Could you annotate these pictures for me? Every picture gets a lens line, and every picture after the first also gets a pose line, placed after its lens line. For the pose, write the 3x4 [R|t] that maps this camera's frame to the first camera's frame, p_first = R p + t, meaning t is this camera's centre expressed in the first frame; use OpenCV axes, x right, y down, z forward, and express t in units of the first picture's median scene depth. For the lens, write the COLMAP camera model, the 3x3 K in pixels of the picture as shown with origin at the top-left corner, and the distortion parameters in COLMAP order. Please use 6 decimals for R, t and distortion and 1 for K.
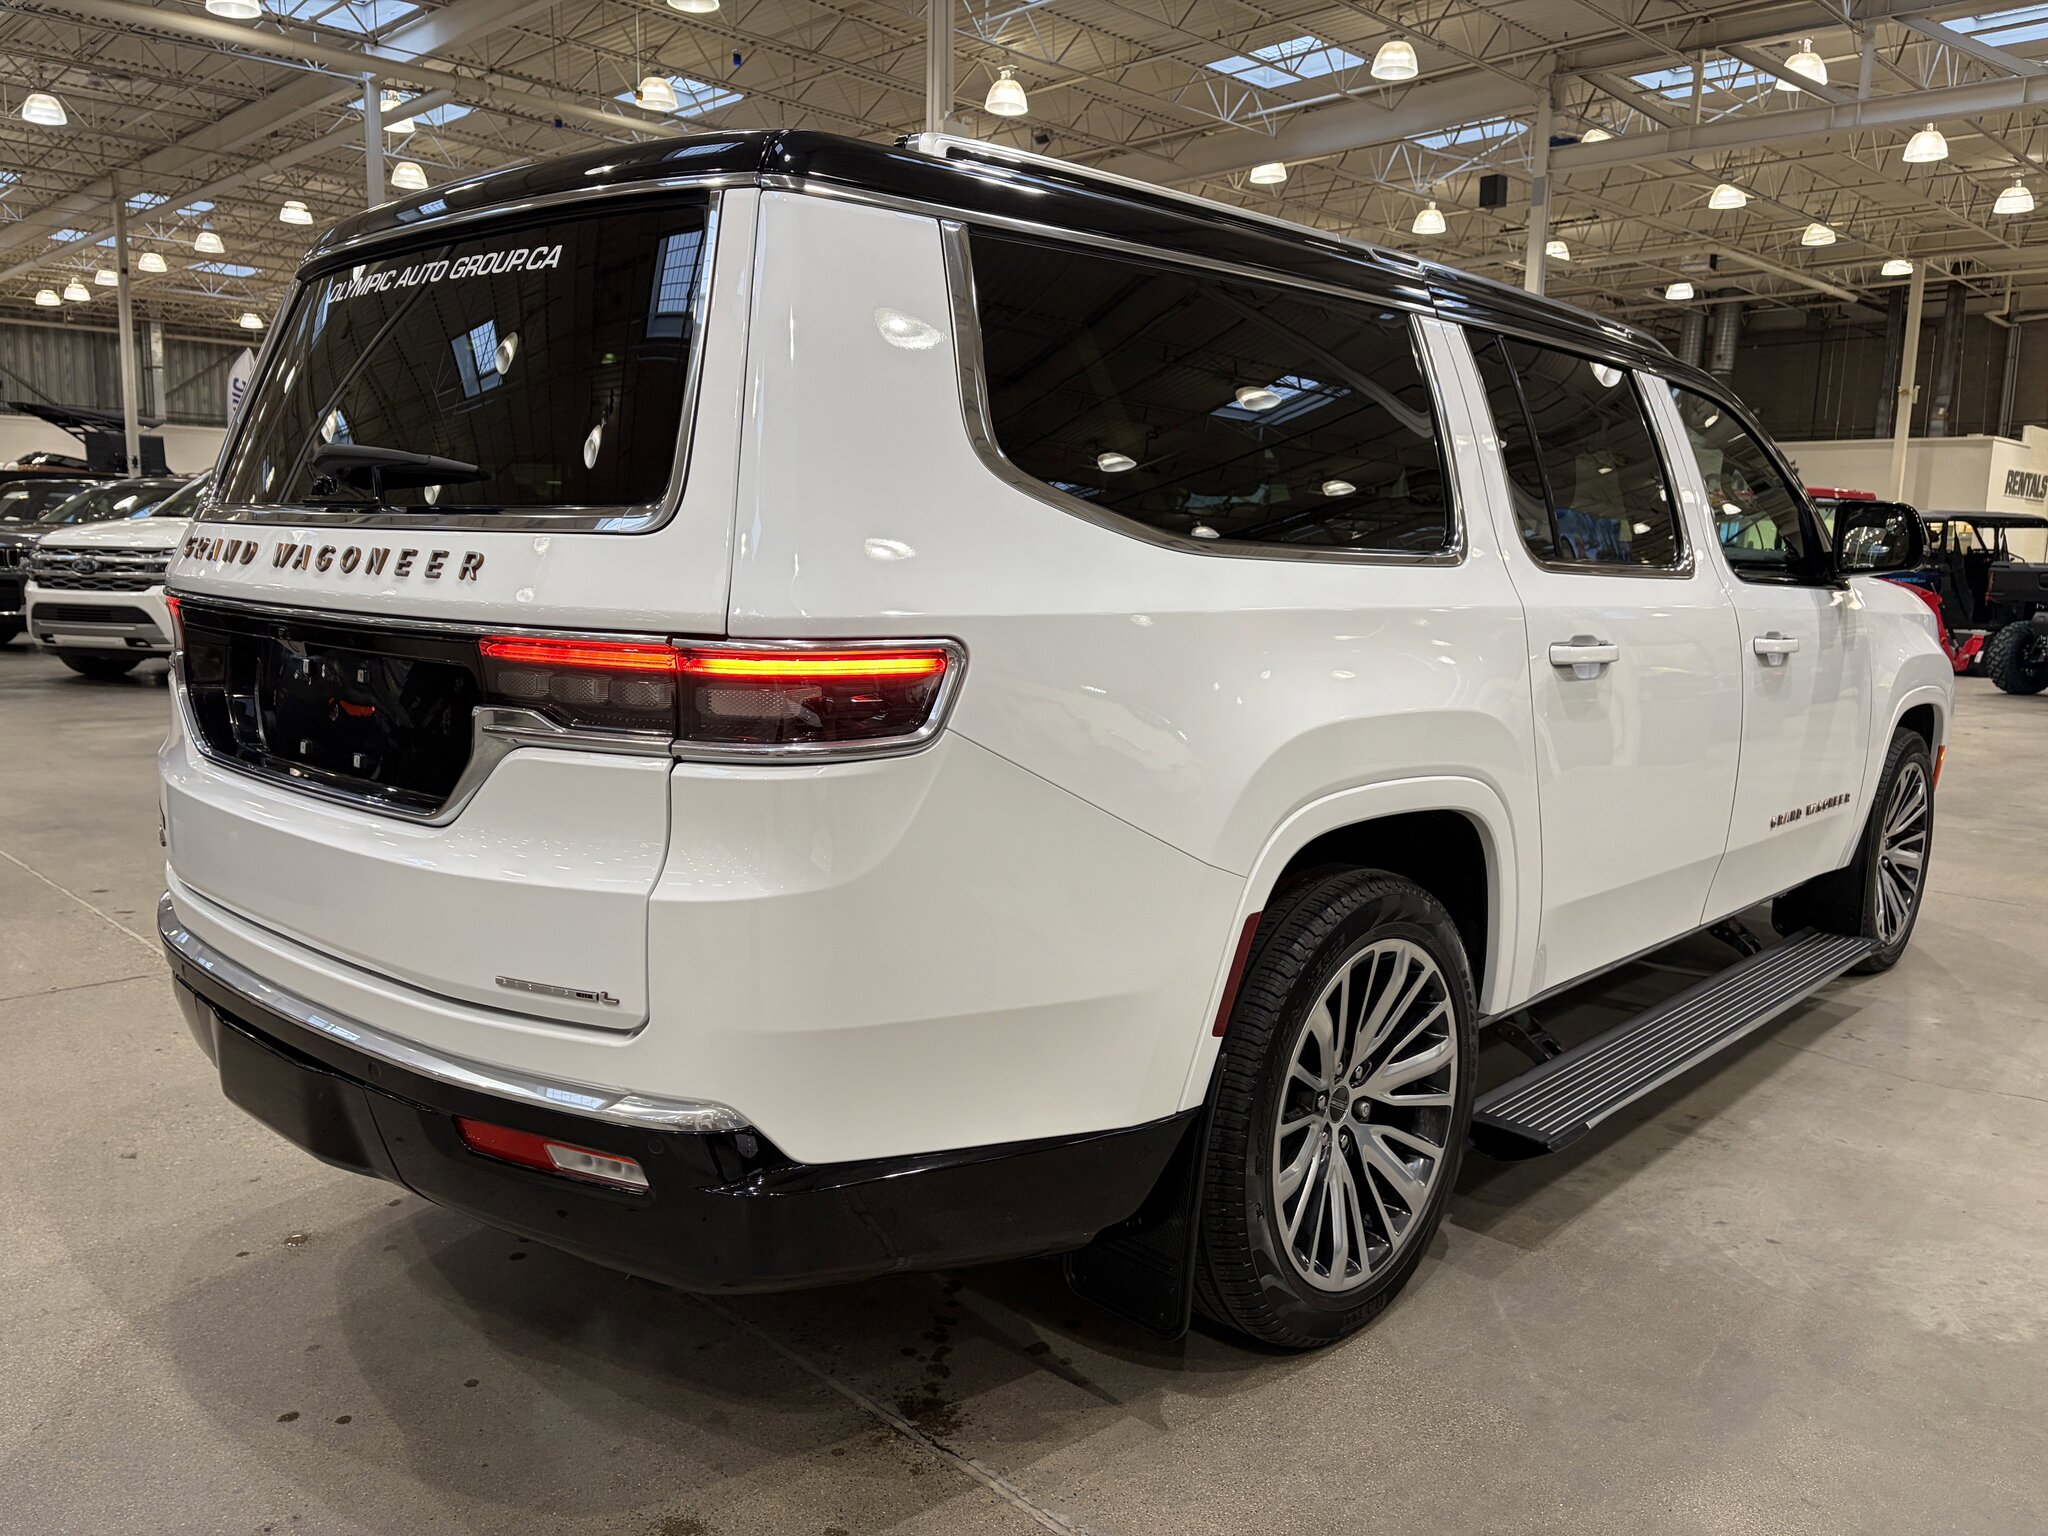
lens RADIAL K [[1544.5, 0, 1024.0], [0, 1544.5, 768.0], [0, 0, 1]] dist [0.020118, 0.004487]
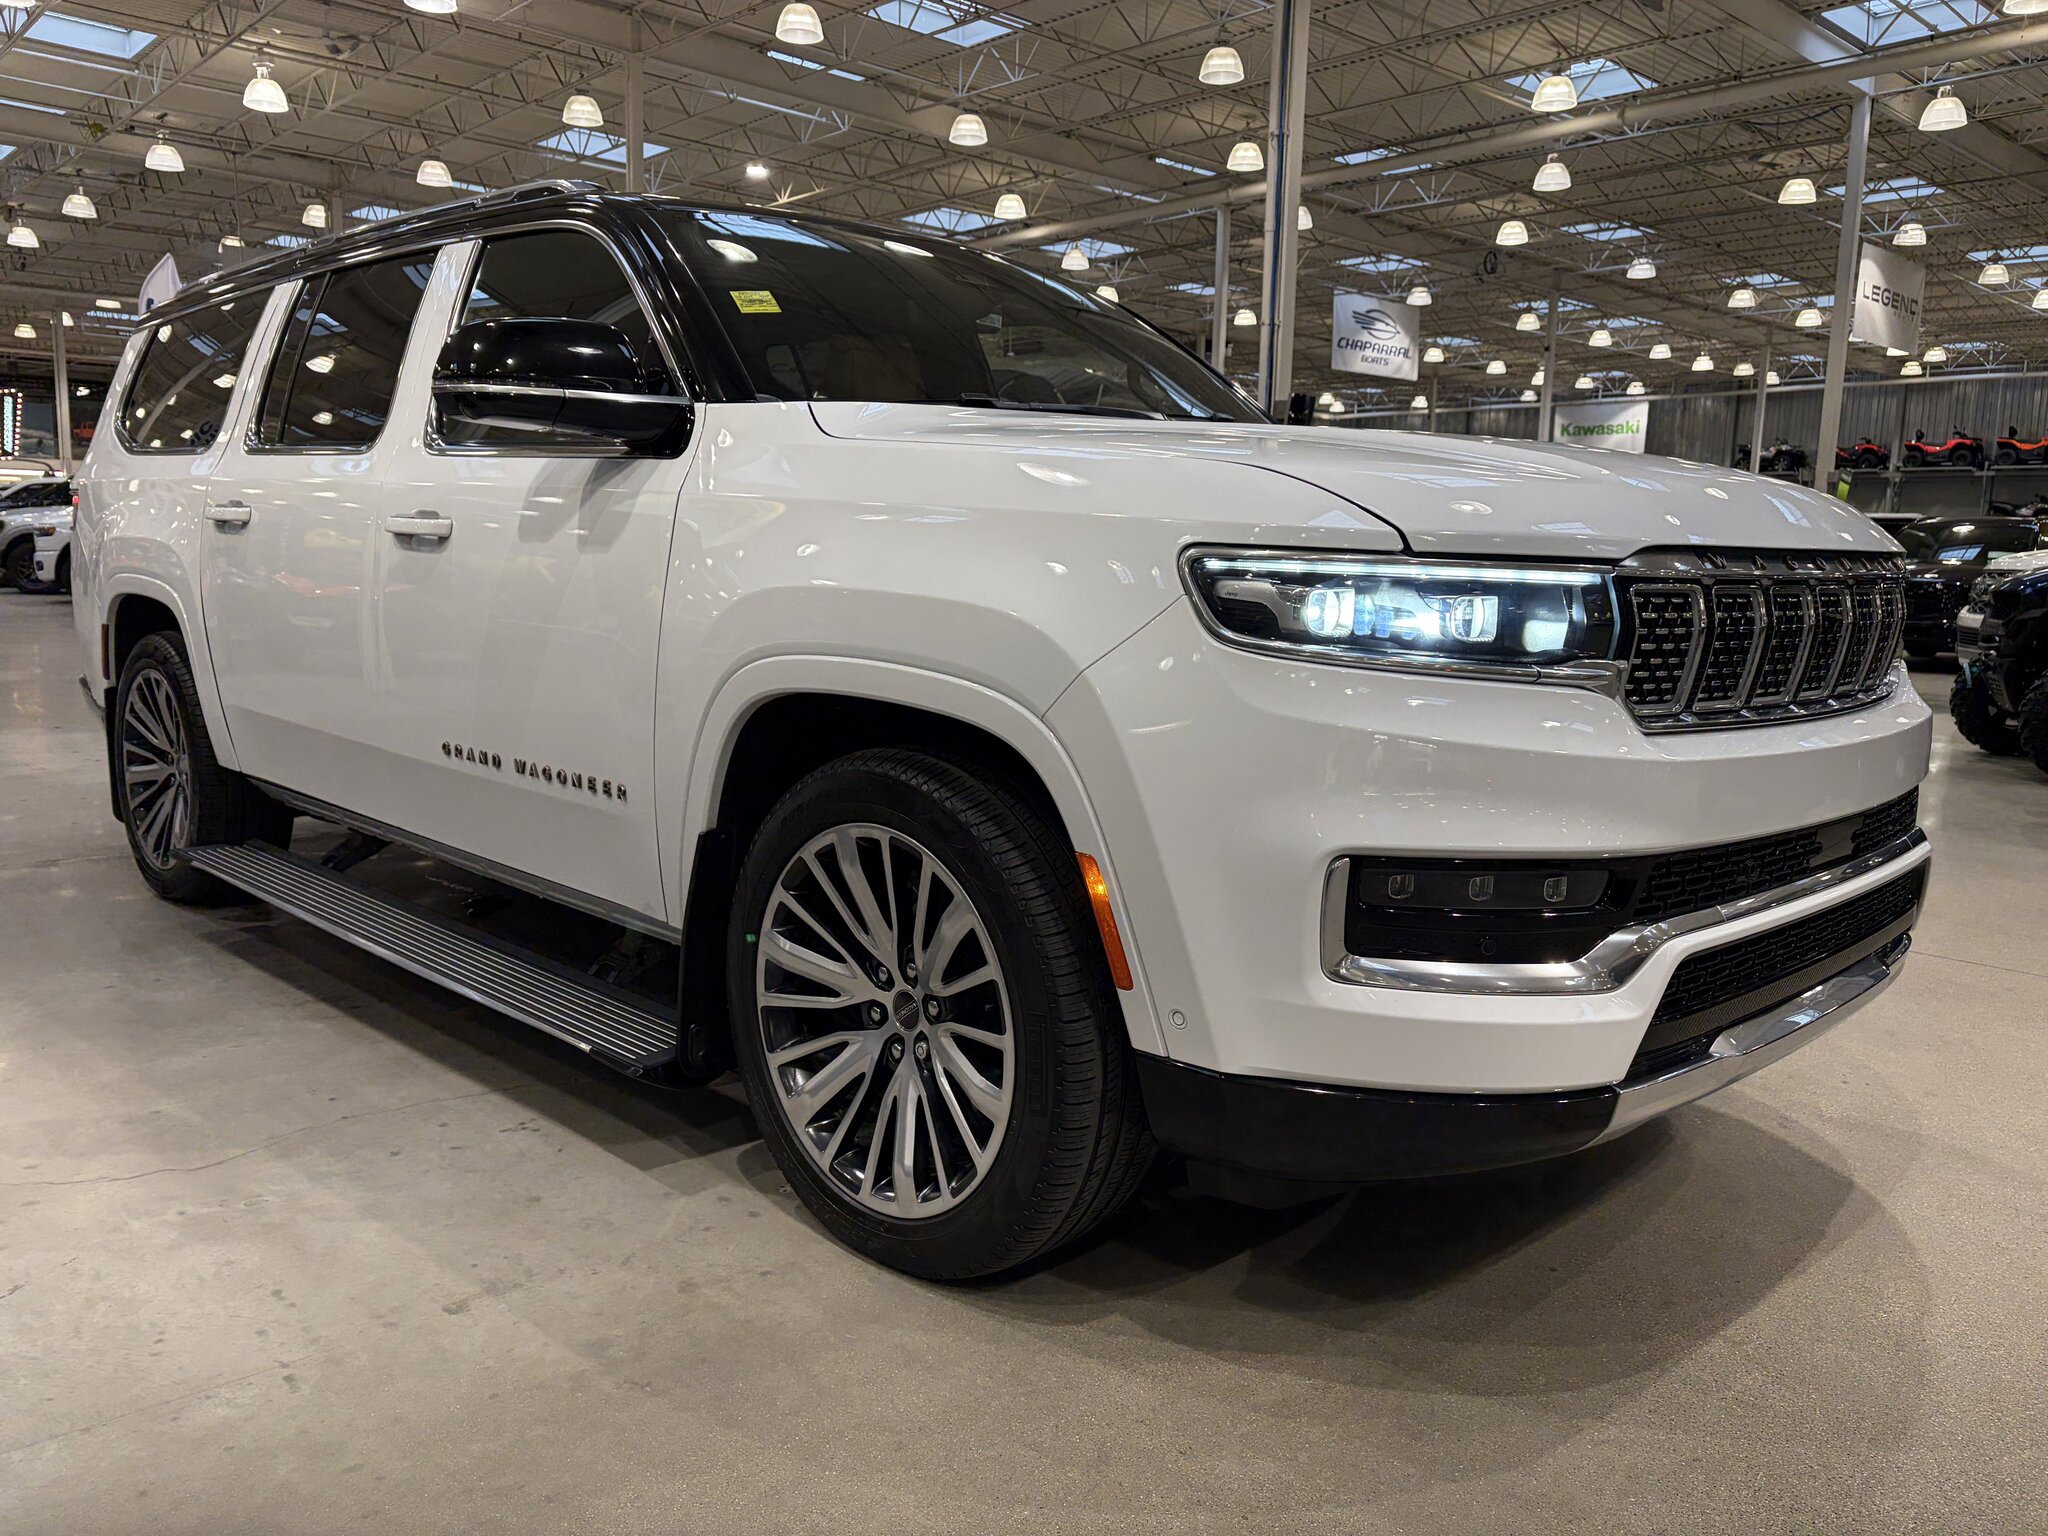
lens RADIAL K [[1544.5, 0, 1024.0], [0, 1544.5, 768.0], [0, 0, 1]] dist [0.020118, 0.004487]
pose [[-0.029990, 0.118118, -0.992547, 1.701294], [-0.168939, 0.978108, 0.121505, -0.139014], [0.985170, 0.171324, -0.009379, 1.737373]]
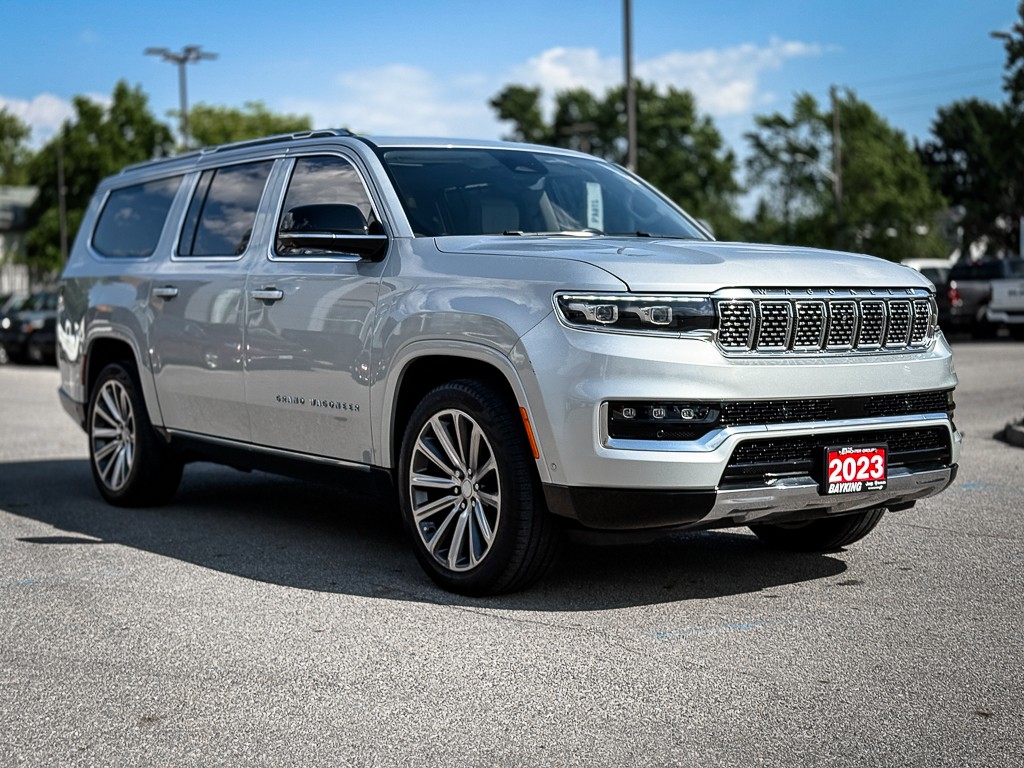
lens RADIAL K [[1625.4, 0, 512.0], [0, 1625.4, 384.0], [0, 0, 1]] dist [0.002866, -0.050675]
pose [[-0.207367, 0.031904, -0.977743, 2.866755], [-0.142668, 0.987796, 0.062491, -0.167500], [0.967804, 0.152451, -0.200284, 2.123102]]
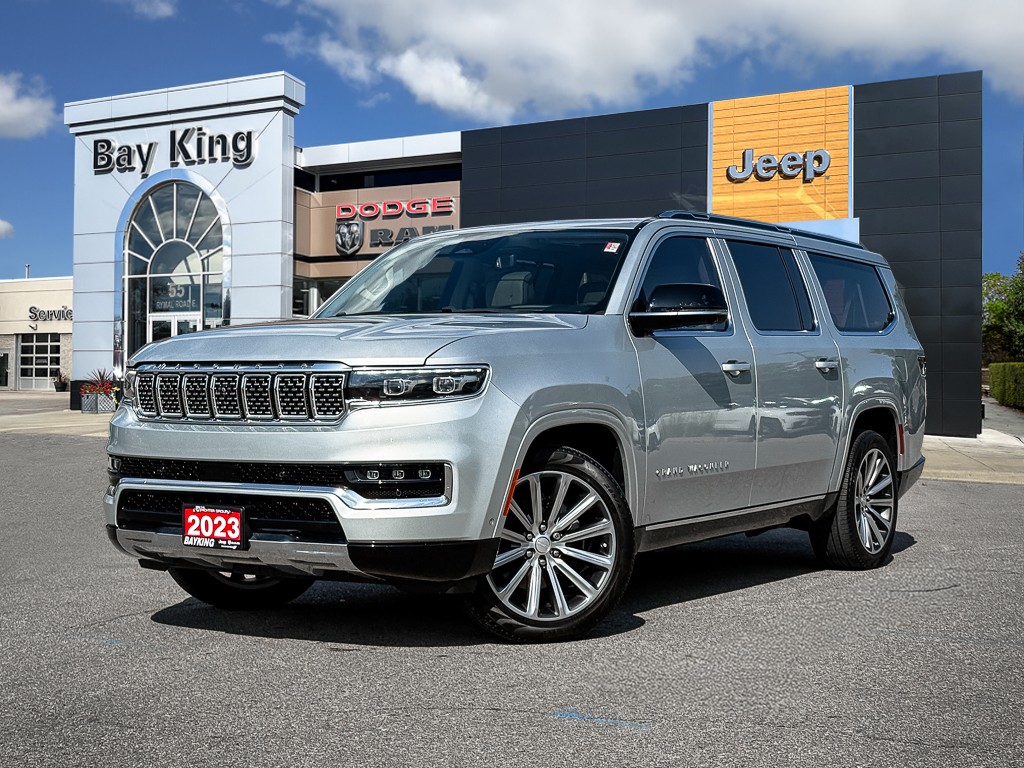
lens RADIAL K [[1709.5, 0, 512.0], [0, 1709.5, 384.0], [0, 0, 1]] dist [-0.030393, 0.117830]
pose [[-0.987853, -0.011540, -0.154959, 0.900432], [-0.035665, 0.987455, 0.153822, -0.540992], [0.151240, 0.157480, -0.975872, 4.316524]]
